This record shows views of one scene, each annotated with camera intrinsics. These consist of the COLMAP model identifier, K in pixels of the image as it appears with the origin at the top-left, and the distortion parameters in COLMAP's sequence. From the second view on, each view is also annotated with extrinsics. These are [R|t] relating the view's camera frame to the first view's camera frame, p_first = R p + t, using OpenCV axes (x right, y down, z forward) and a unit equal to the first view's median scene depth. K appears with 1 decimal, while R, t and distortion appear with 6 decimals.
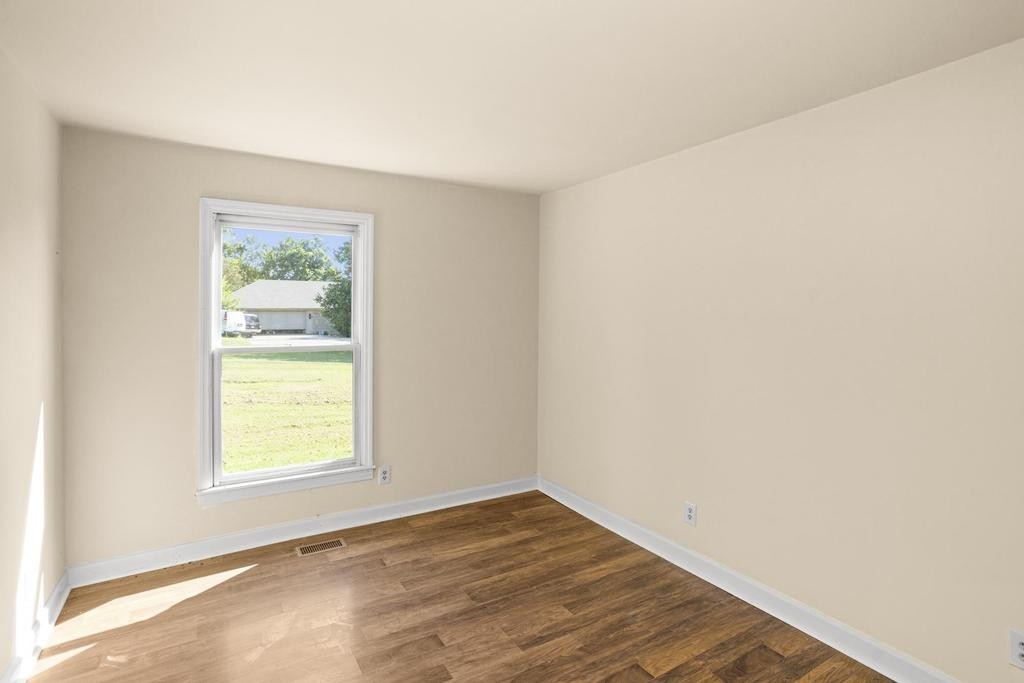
lens RADIAL K [[504.4, 0, 509.3], [0, 504.4, 315.5], [0, 0, 1]] dist [-0.058525, 0.031535]
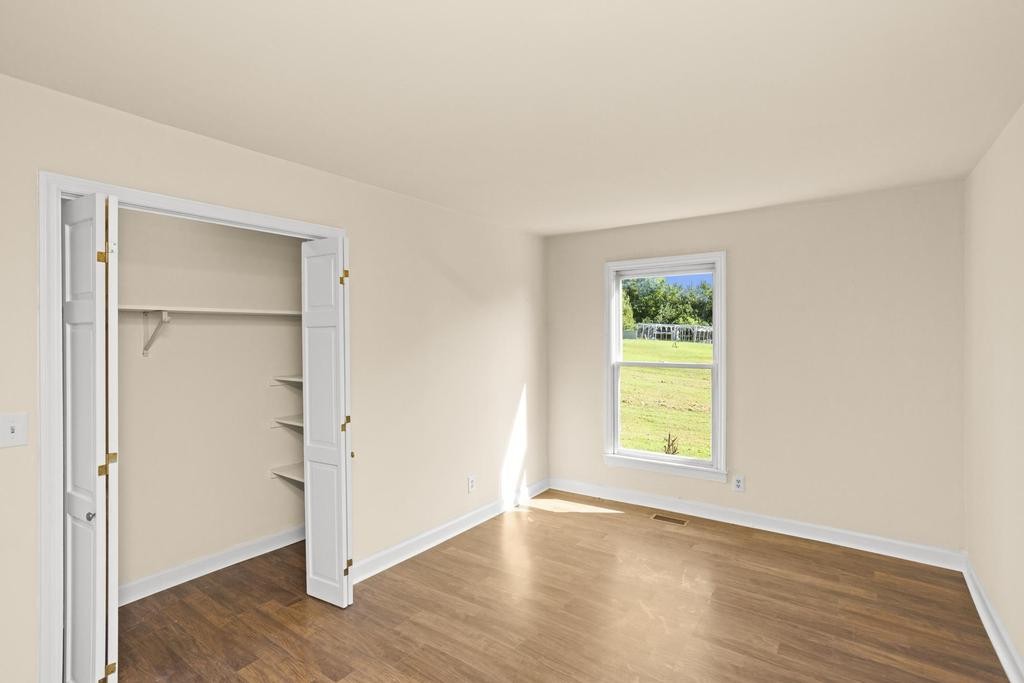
lens RADIAL K [[495.1, 0, 512.0], [0, 495.1, 341.5], [0, 0, 1]] dist [-0.059850, 0.030130]
pose [[0.386908, 0.006971, -0.922092, 0.616699], [-0.001326, 0.999975, 0.007004, -0.003876], [0.922118, -0.001487, 0.386907, 0.130842]]
